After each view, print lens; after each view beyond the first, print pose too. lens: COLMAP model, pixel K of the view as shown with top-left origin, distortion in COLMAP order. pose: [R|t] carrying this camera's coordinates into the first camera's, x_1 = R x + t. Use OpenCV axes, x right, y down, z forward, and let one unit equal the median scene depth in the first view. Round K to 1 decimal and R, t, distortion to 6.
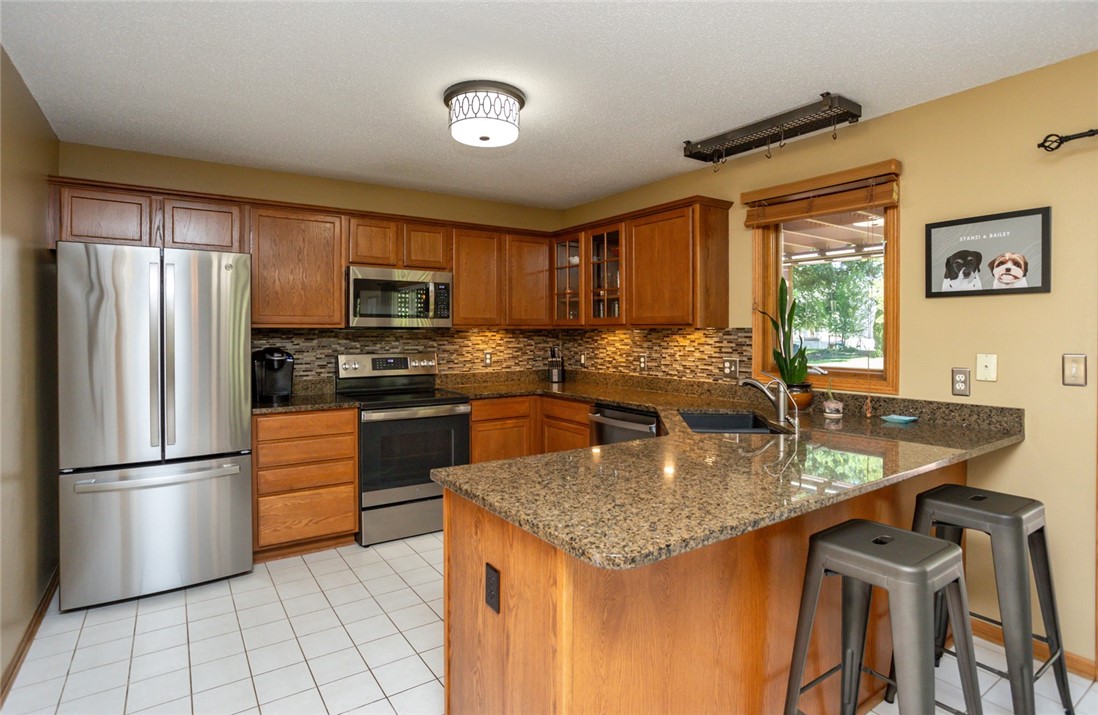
lens RADIAL K [[579.9, 0, 530.2], [0, 579.9, 336.3], [0, 0, 1]] dist [-0.019752, 0.007428]
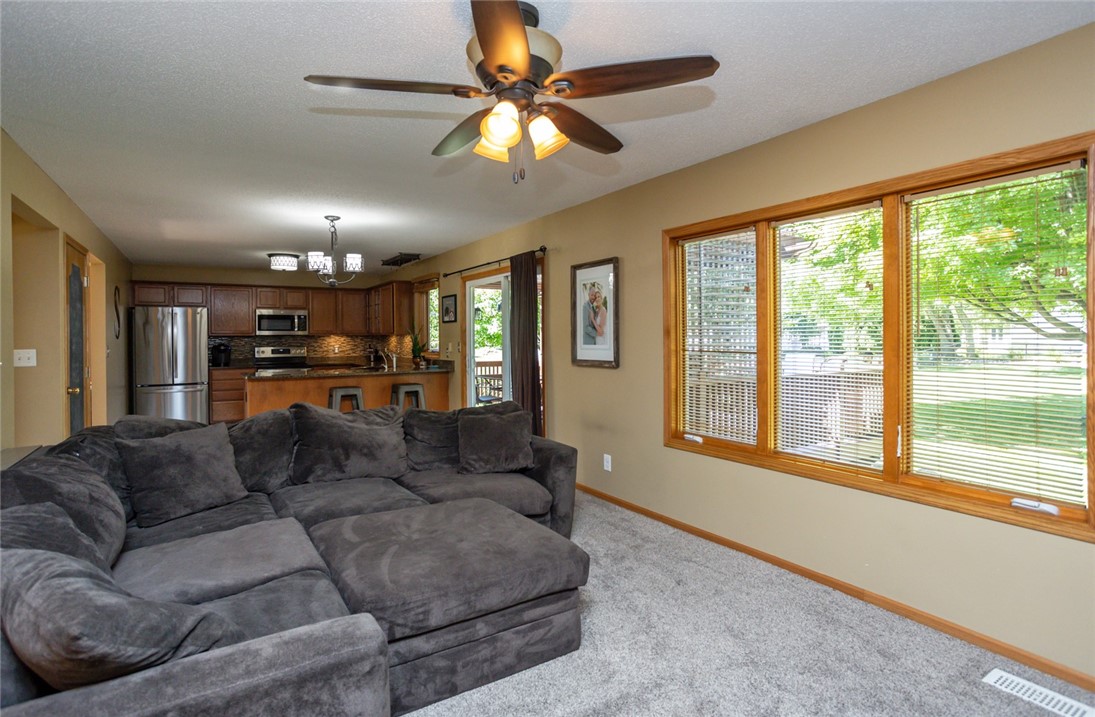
lens RADIAL K [[572.4, 0, 566.5], [0, 572.4, 339.1], [0, 0, 1]] dist [-0.007319, 0.003413]
pose [[0.999915, -0.008911, -0.009564, 1.037796], [0.008863, 0.999948, -0.005052, 0.024398], [0.009608, 0.004966, 0.999942, -1.398036]]
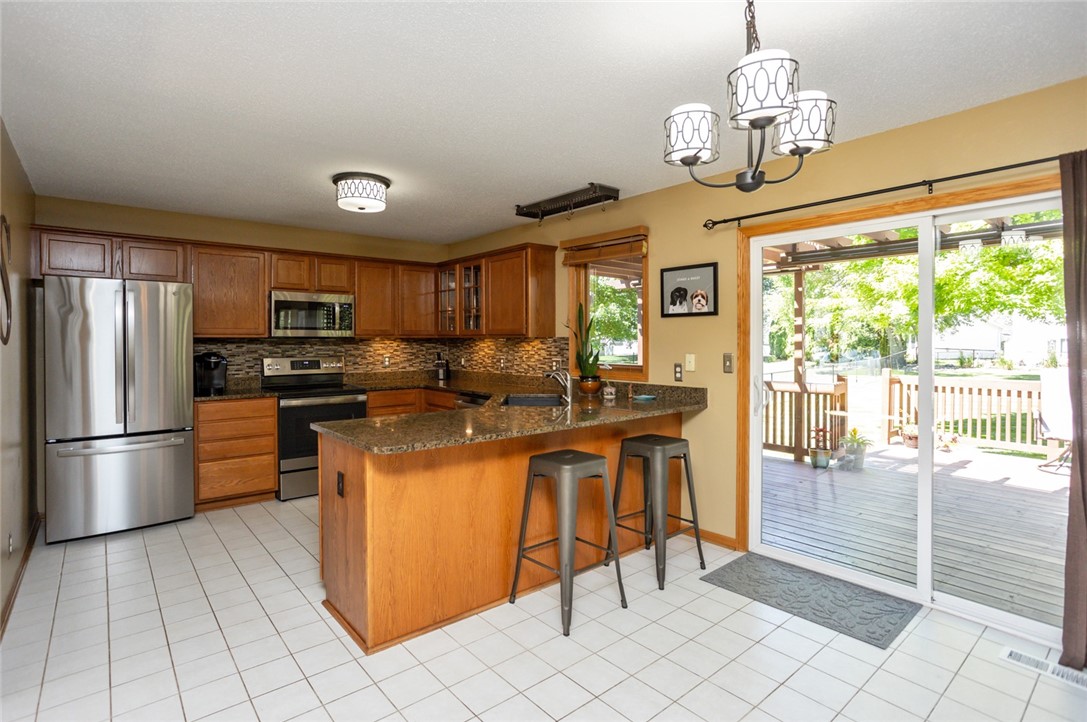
lens RADIAL K [[551.8, 0, 526.4], [0, 551.8, 345.3], [0, 0, 1]] dist [-0.006985, 0.007201]
pose [[0.994794, -0.002438, 0.101877, 0.148748], [0.002272, 0.999996, 0.001737, 0.002650], [-0.101881, -0.001497, 0.994795, -0.333328]]
